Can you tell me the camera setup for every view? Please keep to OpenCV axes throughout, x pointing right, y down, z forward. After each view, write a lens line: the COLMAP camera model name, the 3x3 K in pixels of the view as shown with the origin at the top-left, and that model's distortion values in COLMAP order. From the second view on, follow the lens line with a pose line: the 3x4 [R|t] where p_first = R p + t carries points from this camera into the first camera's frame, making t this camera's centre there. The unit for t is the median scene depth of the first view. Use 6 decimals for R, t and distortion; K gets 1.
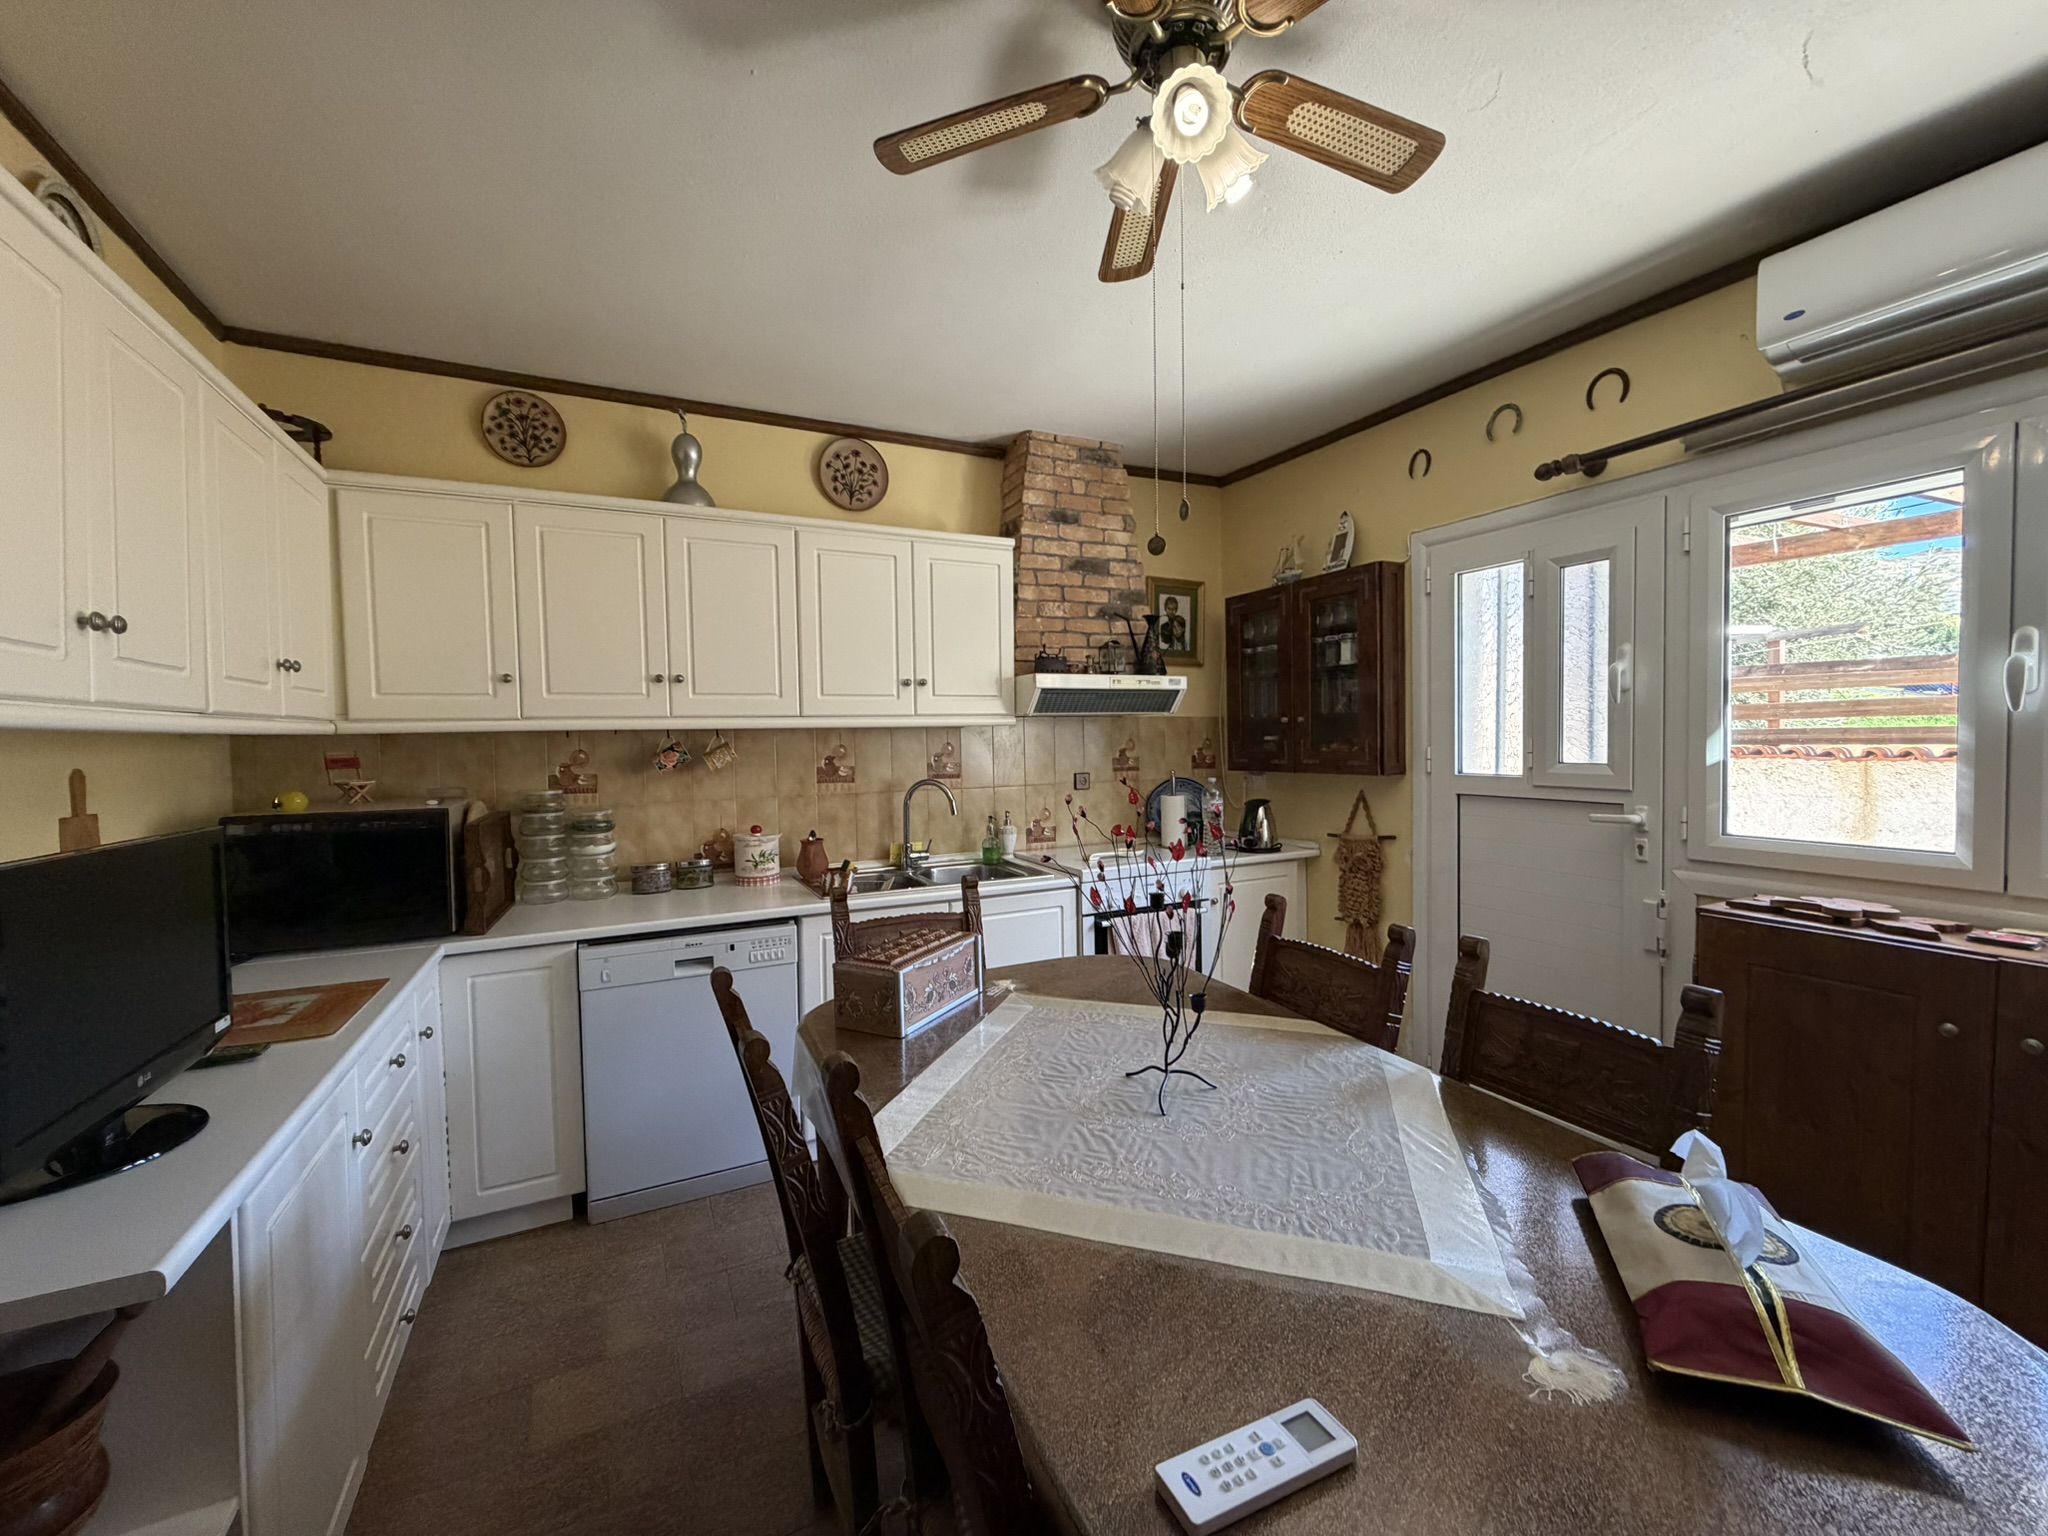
lens RADIAL K [[819.1, 0, 1016.7], [0, 819.1, 763.7], [0, 0, 1]] dist [0.000680, 0.000227]
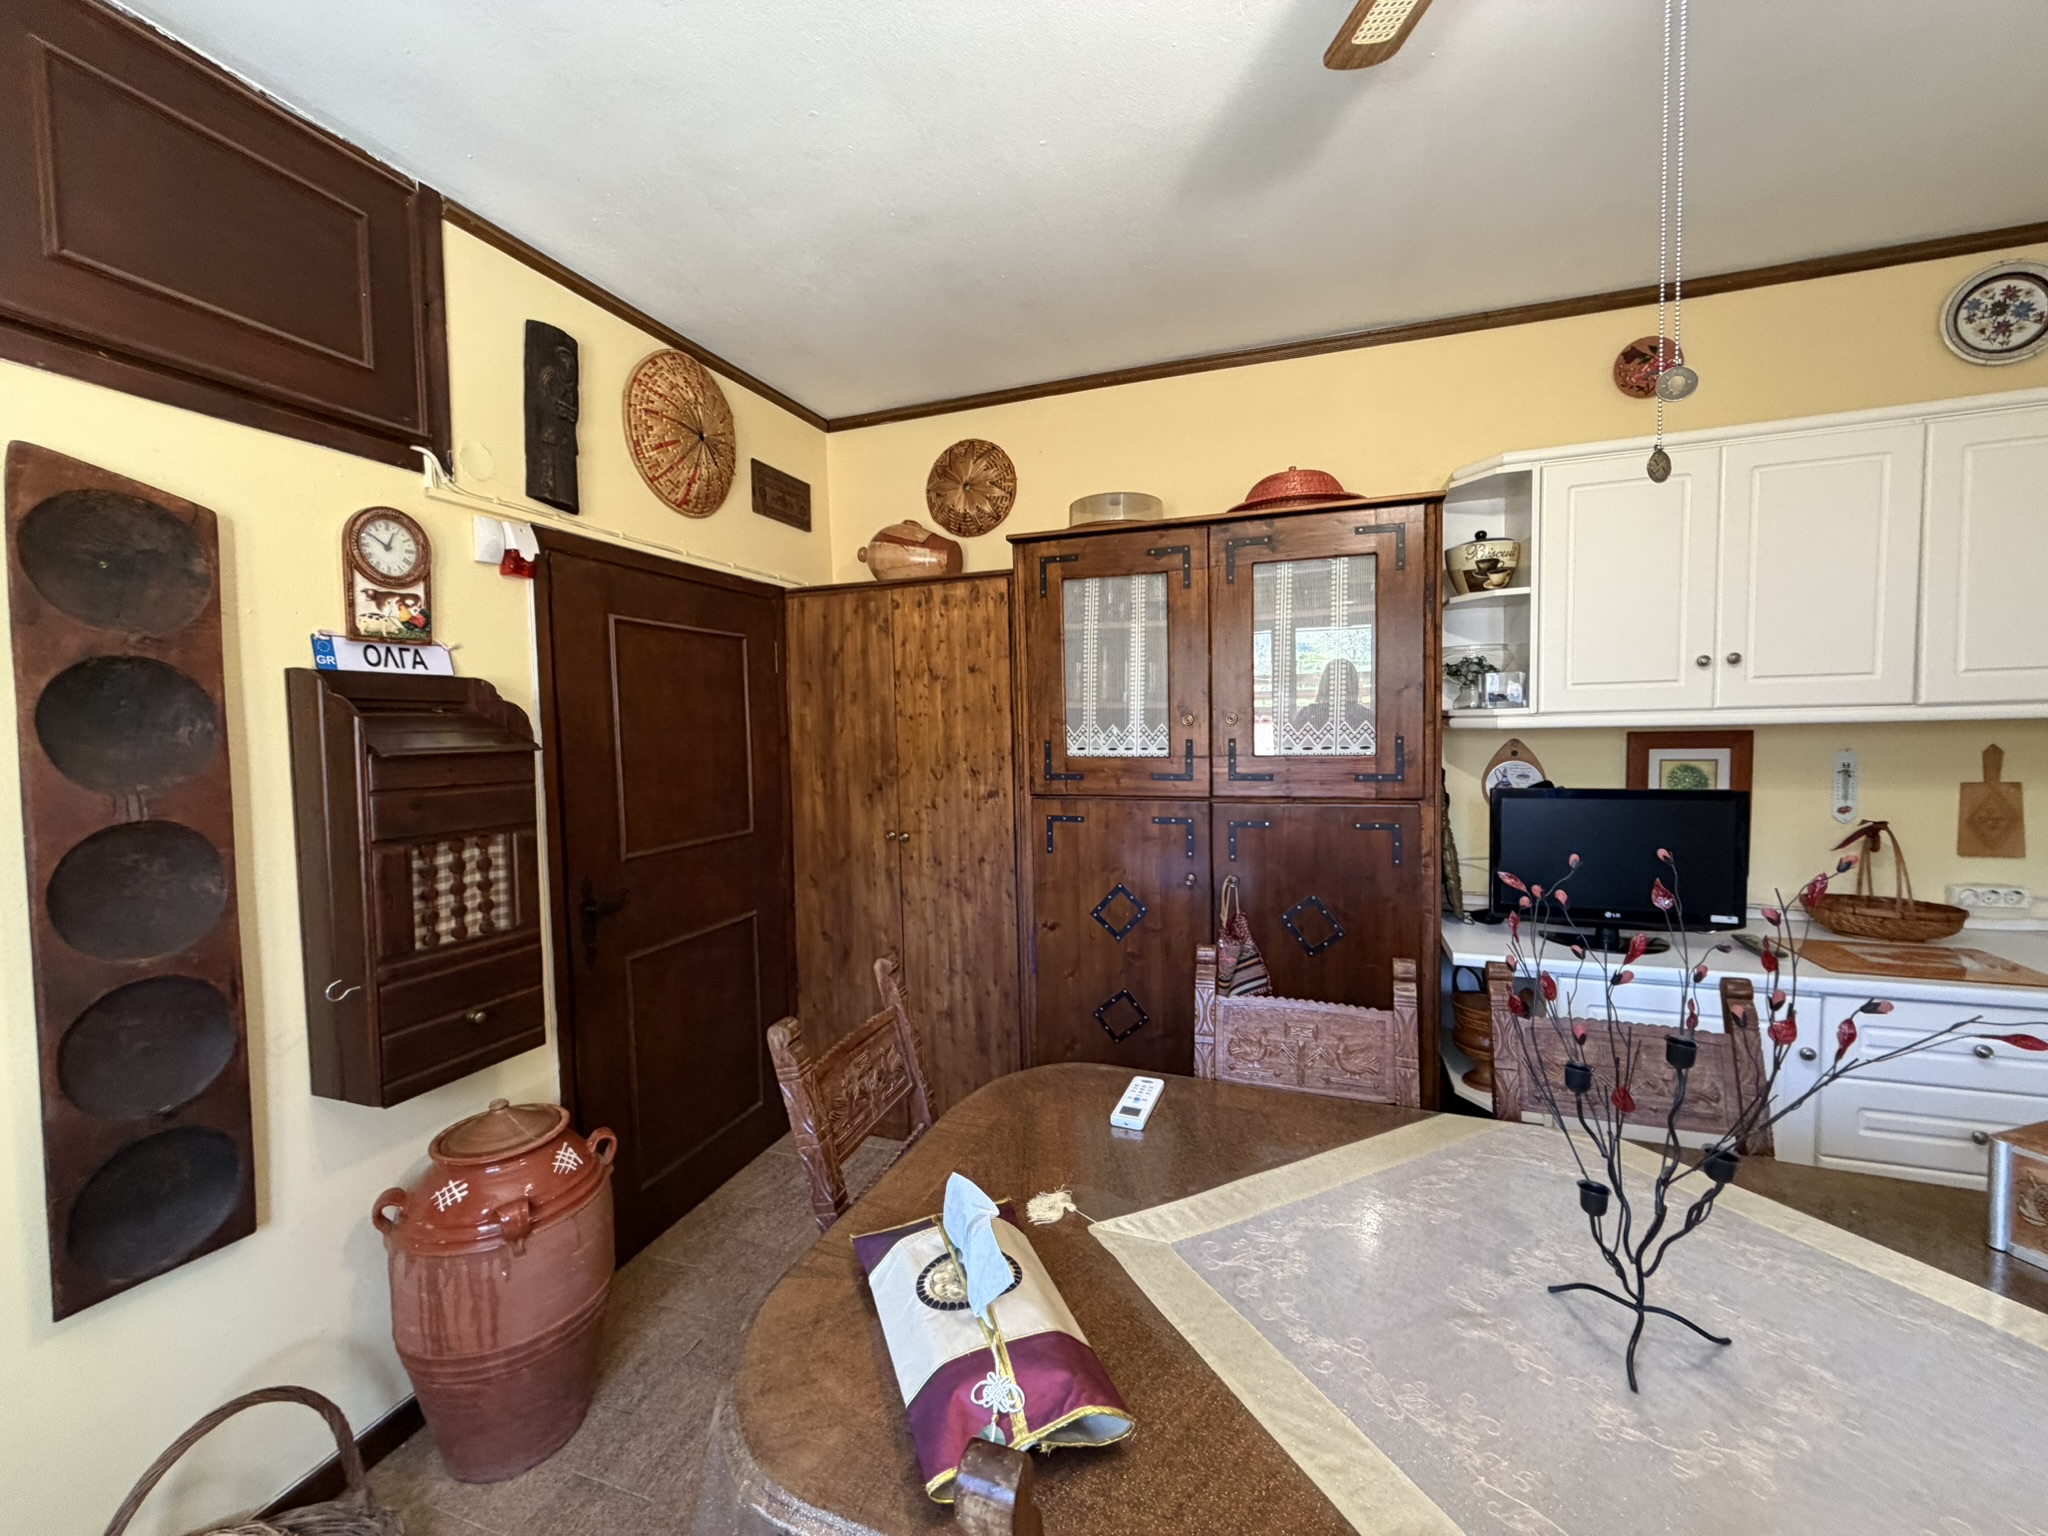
lens RADIAL K [[819.1, 0, 1017.1], [0, 819.1, 766.5], [0, 0, 1]] dist [0.000680, 0.000227]
pose [[-0.725677, 0.061804, -0.685254, 0.478437], [0.010483, 0.996835, 0.078805, -0.046218], [0.687955, 0.050004, -0.724028, 0.564807]]
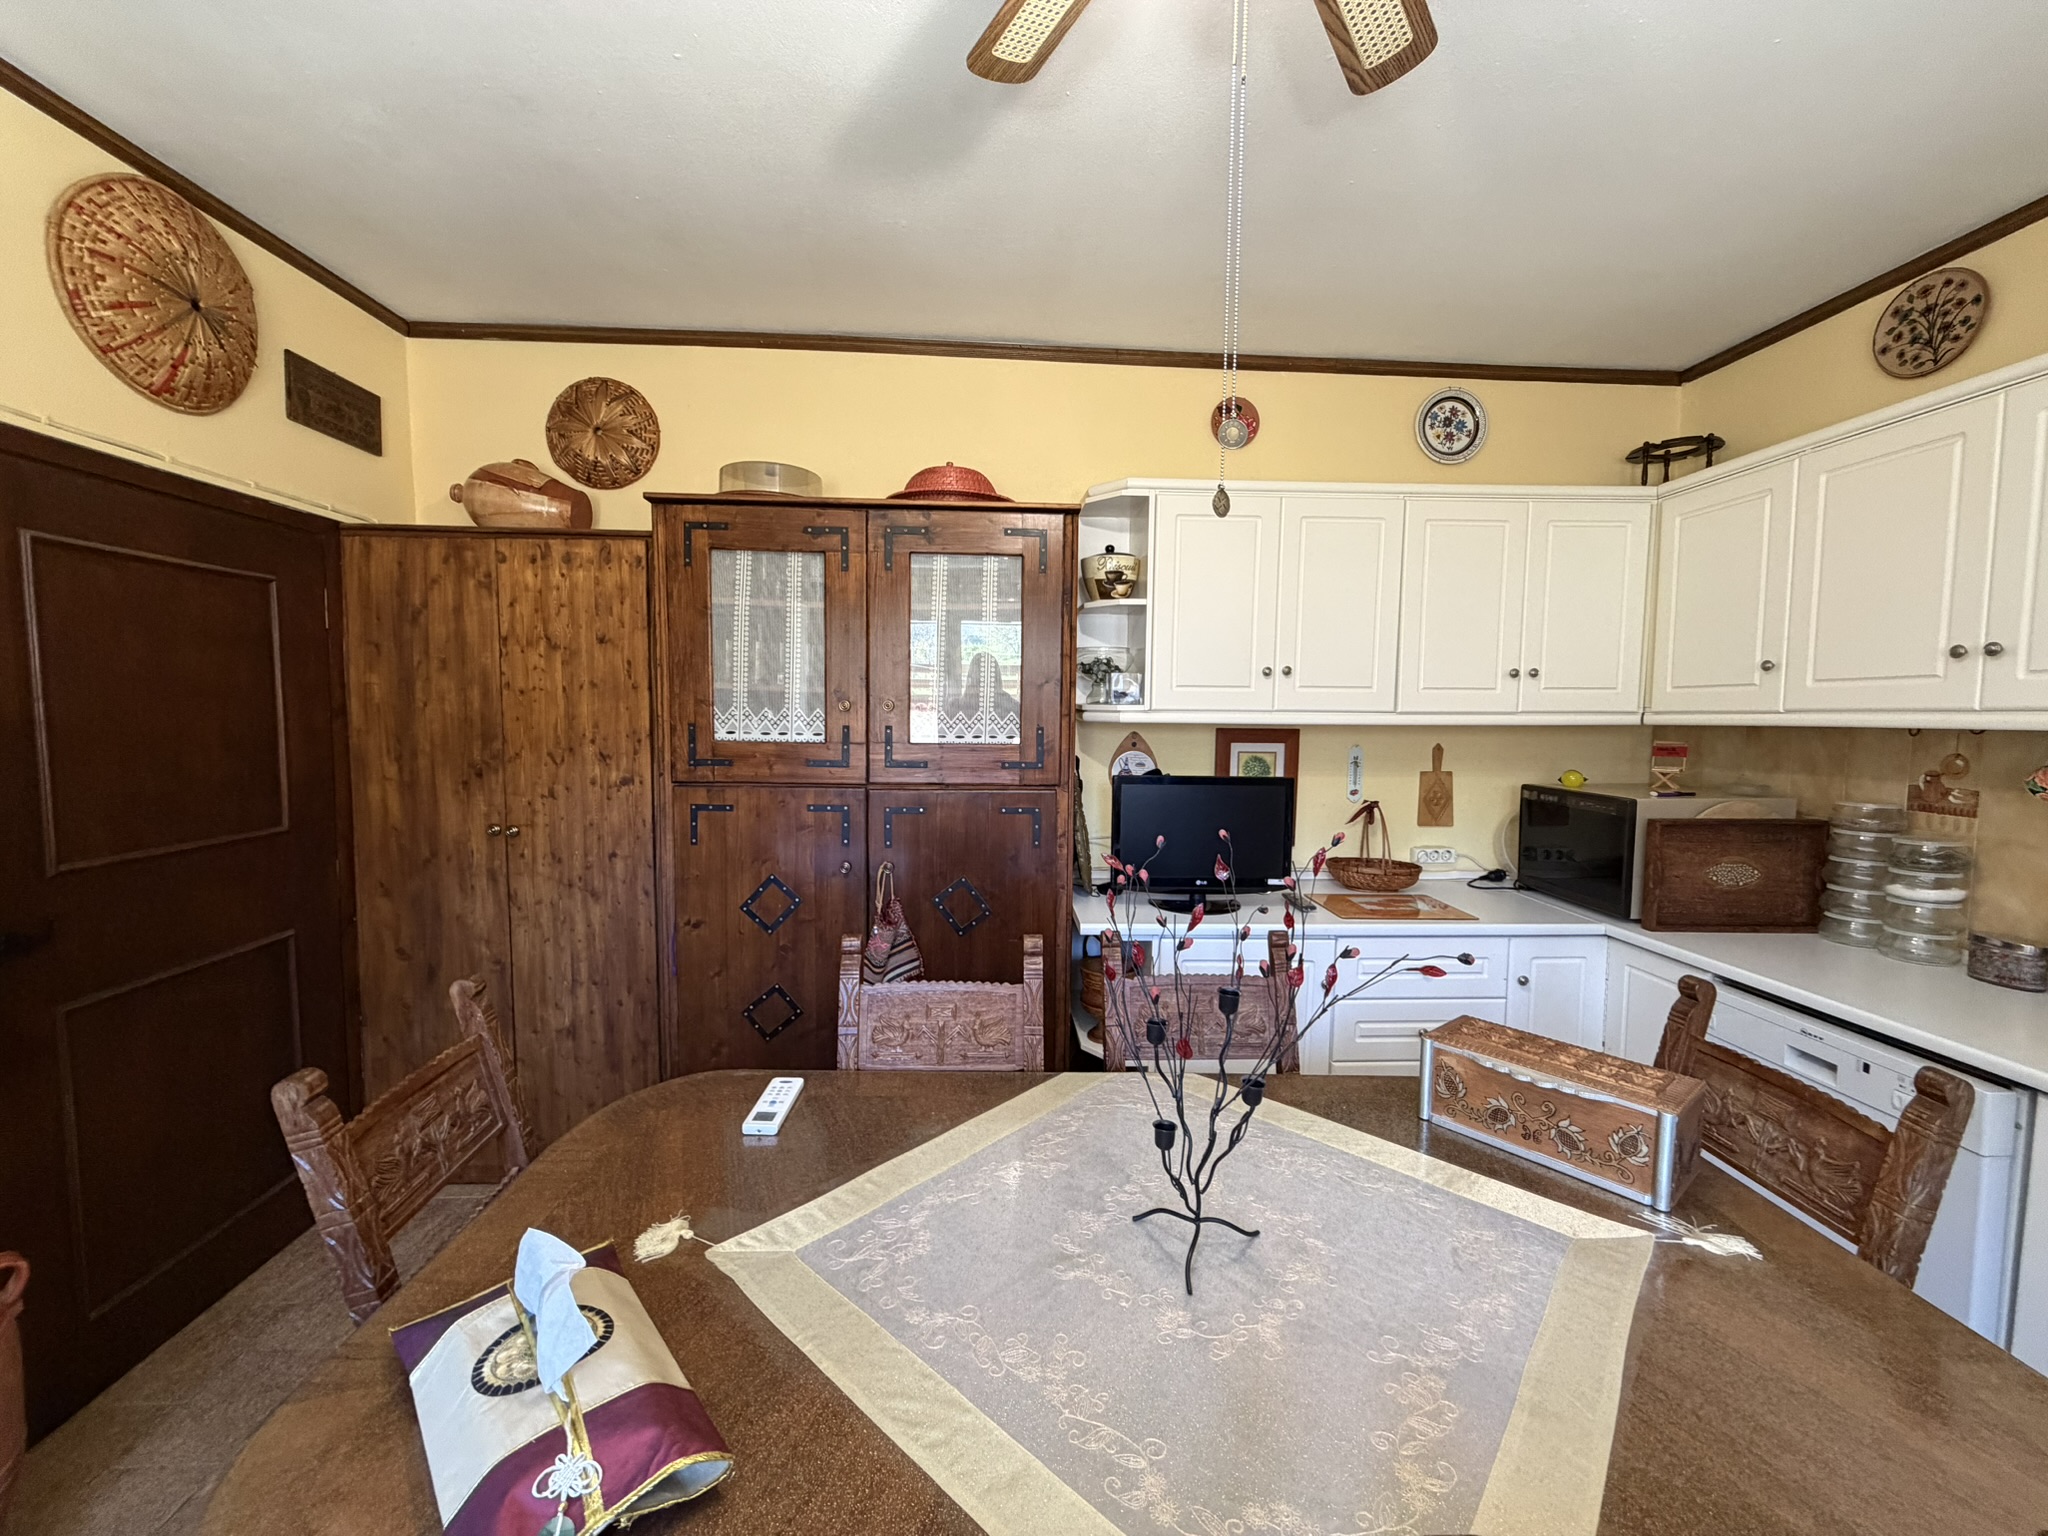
lens RADIAL K [[819.1, 0, 1021.3], [0, 819.1, 766.0], [0, 0, 1]] dist [0.000680, 0.000227]
pose [[-0.407991, 0.071360, -0.910193, 0.455640], [-0.032747, 0.995156, 0.092699, -0.047698], [0.912398, 0.067626, -0.403678, 0.575079]]
